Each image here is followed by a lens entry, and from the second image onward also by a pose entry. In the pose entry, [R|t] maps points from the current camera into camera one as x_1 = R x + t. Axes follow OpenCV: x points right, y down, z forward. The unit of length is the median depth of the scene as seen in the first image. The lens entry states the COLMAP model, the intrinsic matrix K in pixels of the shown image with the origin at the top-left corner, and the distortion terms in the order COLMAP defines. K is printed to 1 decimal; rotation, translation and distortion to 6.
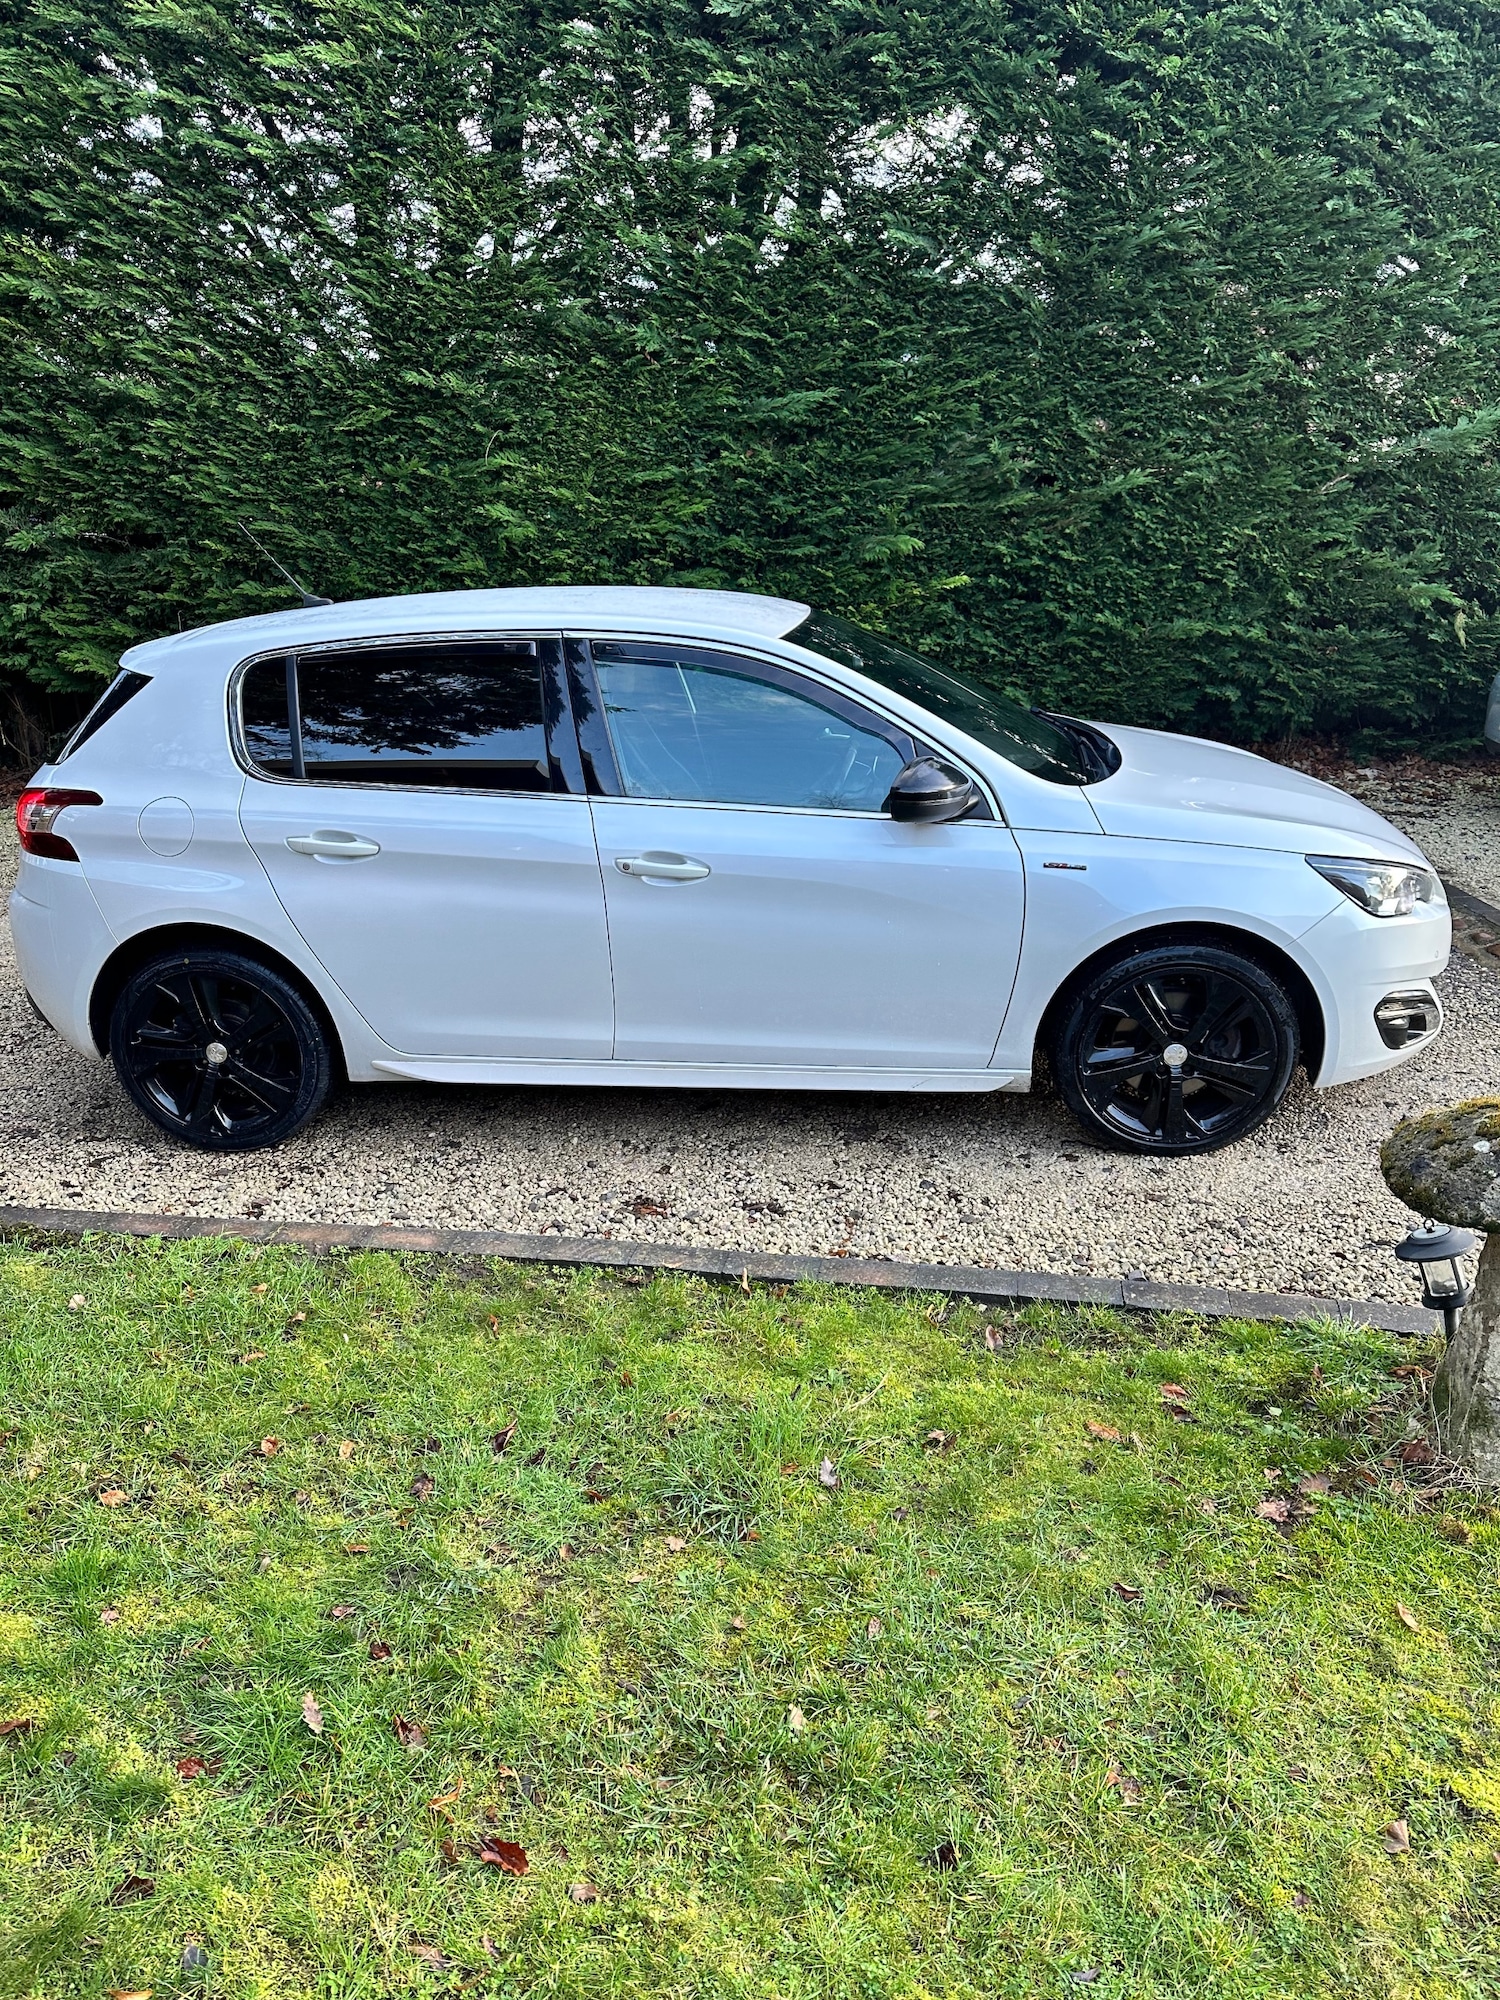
lens RADIAL K [[1445.7, 0, 758.8], [0, 1445.7, 1004.3], [0, 0, 1]] dist [0.019613, -0.025638]
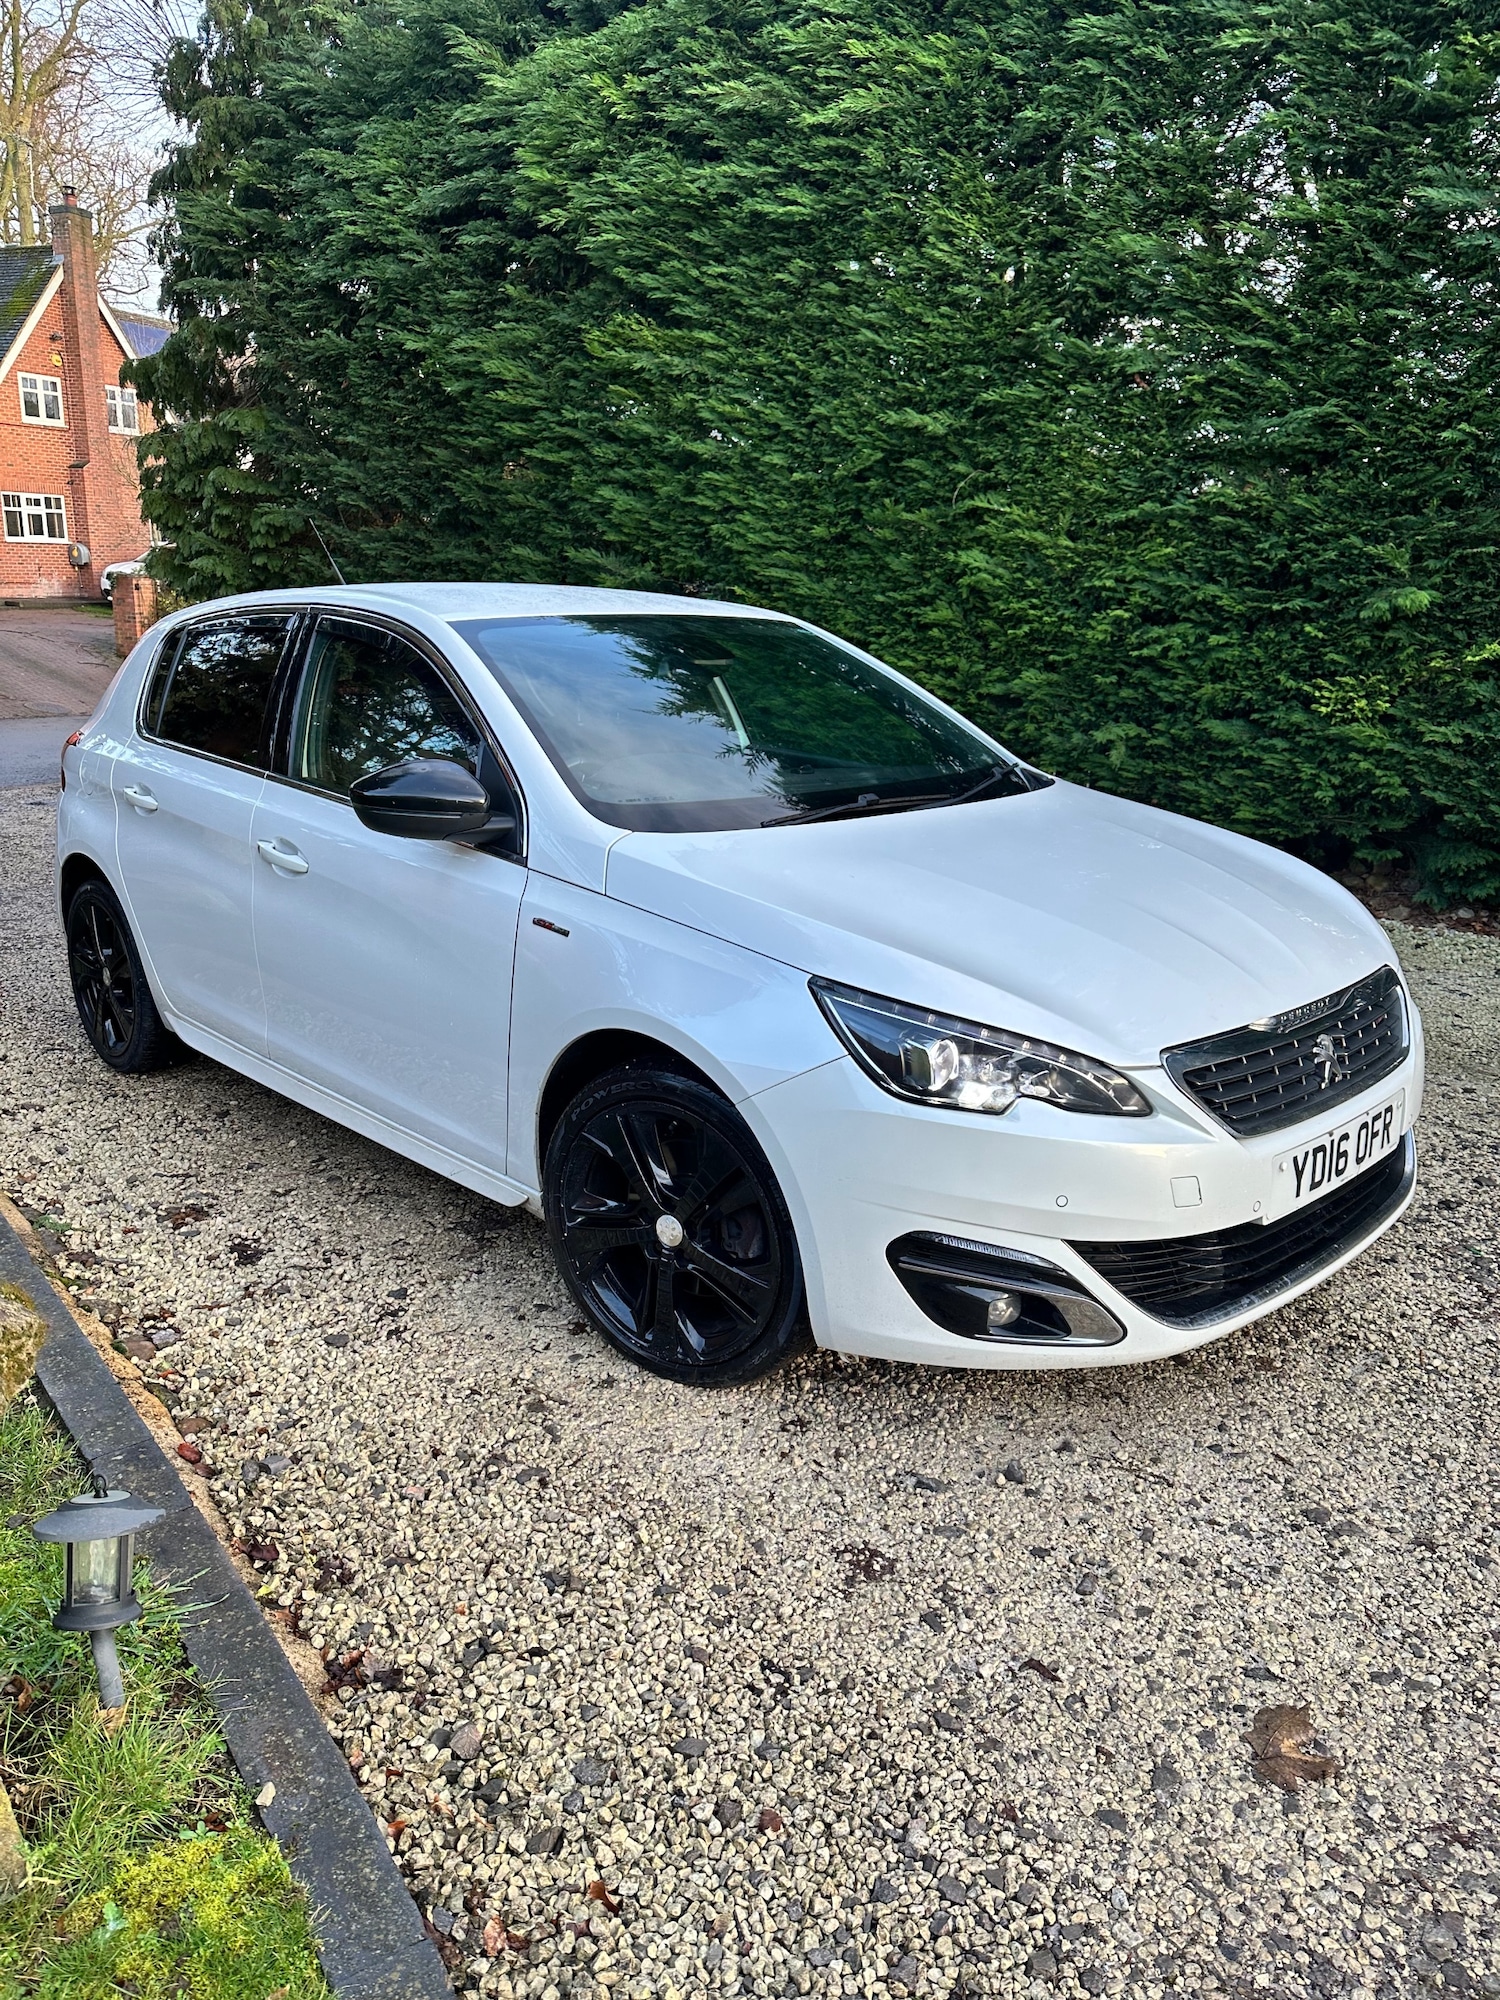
lens RADIAL K [[1445.7, 0, 748.1], [0, 1445.7, 1003.9], [0, 0, 1]] dist [0.019613, -0.025638]
pose [[0.743531, 0.199488, -0.638252, 0.374403], [-0.243359, 0.969738, 0.019595, -0.046962], [0.622847, 0.140756, 0.769578, 0.243865]]
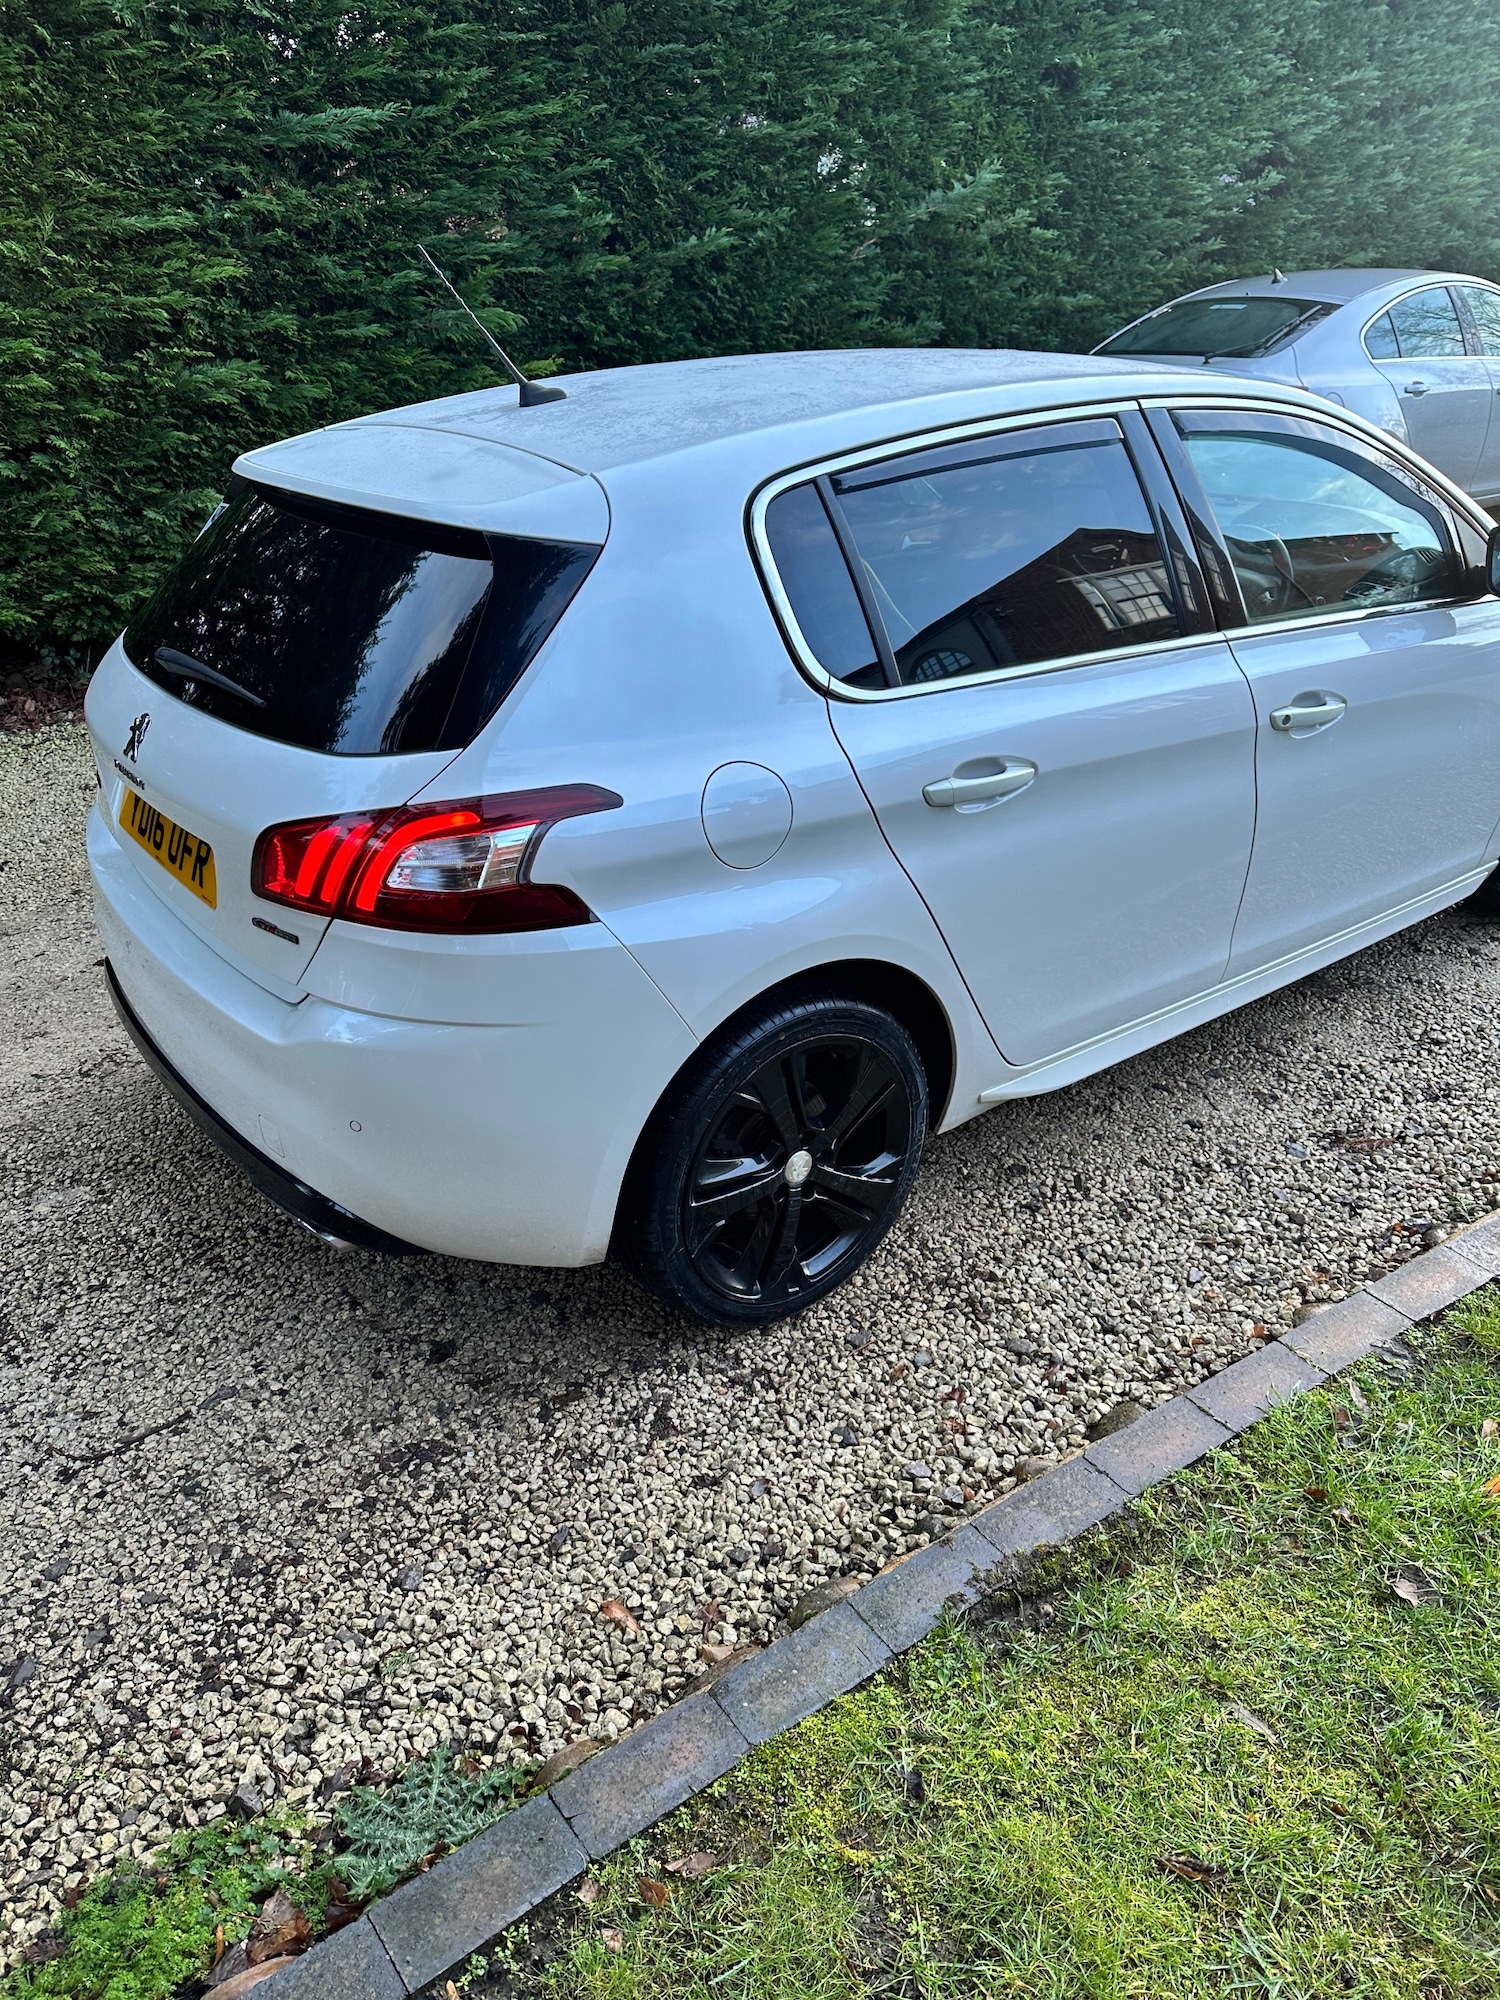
lens RADIAL K [[1425.7, 0, 758.5], [0, 1425.7, 979.2], [0, 0, 1]] dist [0.011375, -0.004063]
pose [[0.762244, -0.285087, 0.581127, -0.359066], [0.223015, 0.958484, 0.177688, -0.077380], [-0.607658, -0.005842, 0.794178, 0.285450]]
